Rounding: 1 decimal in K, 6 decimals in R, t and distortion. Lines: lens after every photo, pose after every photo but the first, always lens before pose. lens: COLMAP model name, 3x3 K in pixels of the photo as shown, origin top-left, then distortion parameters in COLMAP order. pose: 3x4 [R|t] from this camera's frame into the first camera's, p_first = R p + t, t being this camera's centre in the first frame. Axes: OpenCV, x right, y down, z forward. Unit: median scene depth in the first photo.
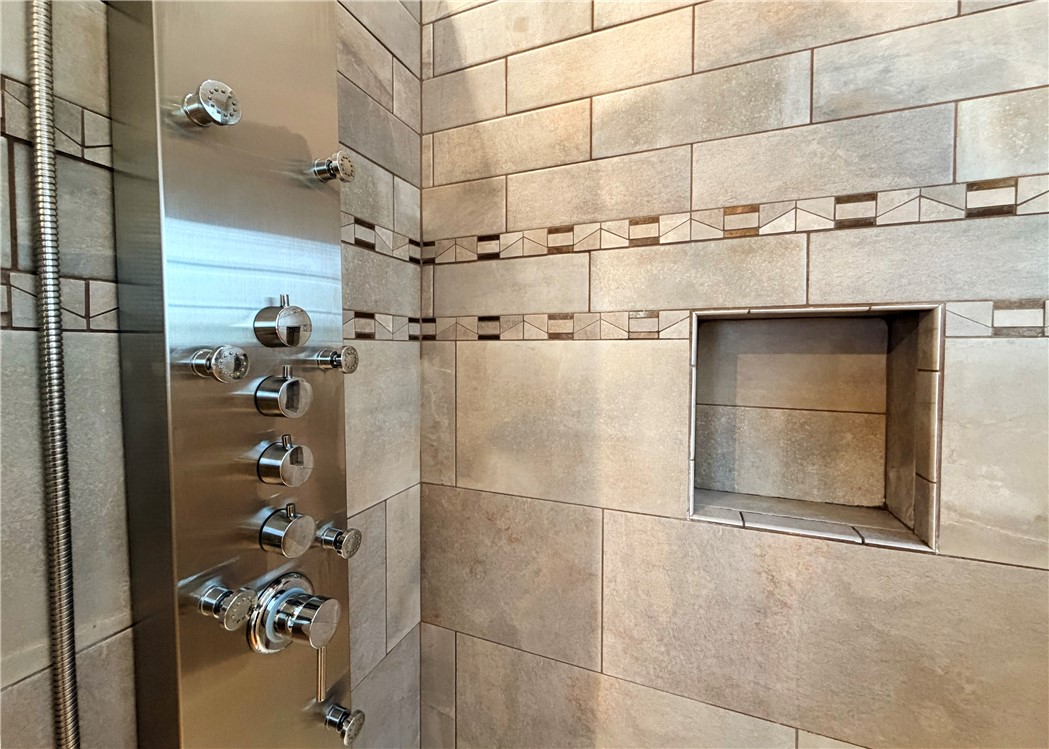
lens RADIAL K [[433.1, 0, 523.1], [0, 433.1, 360.0], [0, 0, 1]] dist [0.000065, 0.000077]
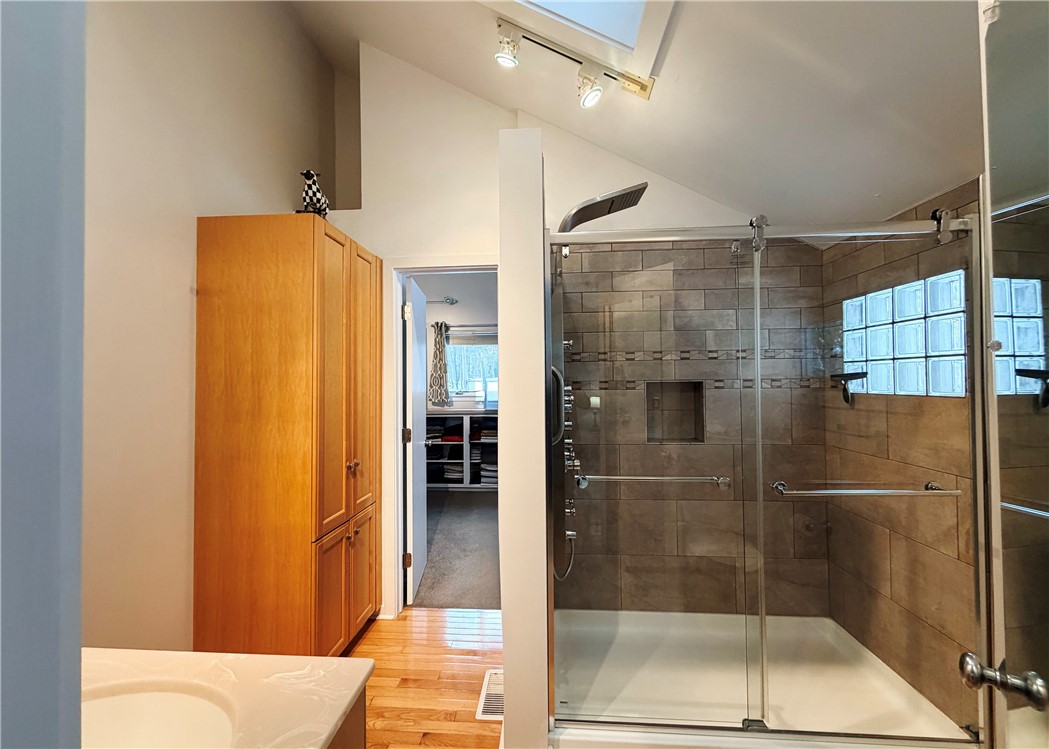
lens RADIAL K [[431.7, 0, 524.5], [0, 431.7, 374.5], [0, 0, 1]] dist [-0.000538, 0.000030]
pose [[0.950192, -0.003558, 0.311645, -1.641404], [0.019348, 0.998680, -0.047589, -0.024521], [-0.311064, 0.051249, 0.949006, -2.010646]]
